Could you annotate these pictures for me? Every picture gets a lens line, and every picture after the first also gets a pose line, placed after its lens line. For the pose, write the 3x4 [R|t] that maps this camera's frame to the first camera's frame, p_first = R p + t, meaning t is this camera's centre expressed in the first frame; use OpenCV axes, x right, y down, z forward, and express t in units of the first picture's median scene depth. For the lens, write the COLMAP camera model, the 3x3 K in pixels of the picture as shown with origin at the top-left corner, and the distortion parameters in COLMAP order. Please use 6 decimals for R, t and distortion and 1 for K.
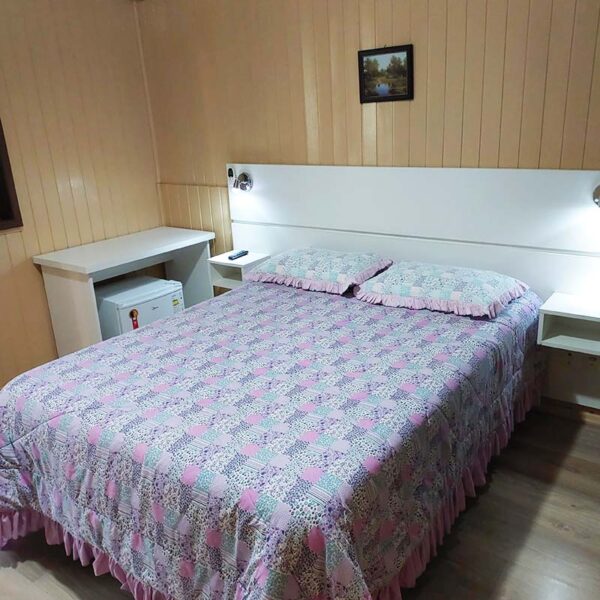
lens RADIAL K [[583.6, 0, 302.4], [0, 583.6, 296.7], [0, 0, 1]] dist [0.093576, -0.141381]
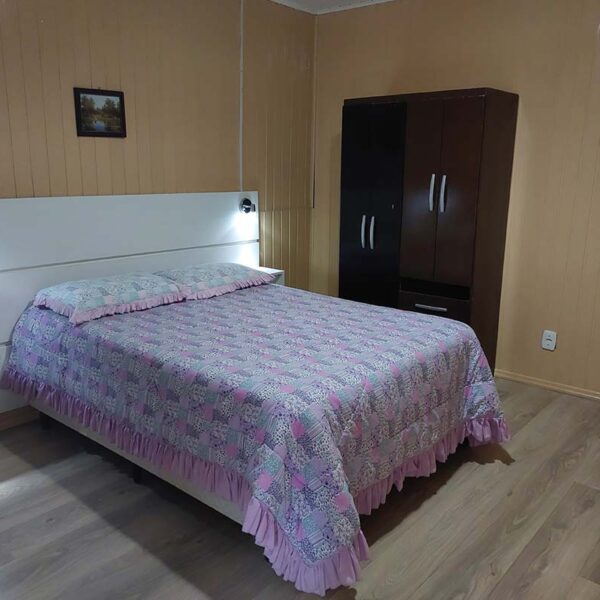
lens RADIAL K [[583.6, 0, 302.4], [0, 583.6, 296.7], [0, 0, 1]] dist [0.093576, -0.141381]
pose [[0.089096, -0.182901, 0.979086, -0.978734], [0.287324, 0.945926, 0.150560, -0.108735], [-0.953681, 0.267900, 0.136830, 0.580053]]
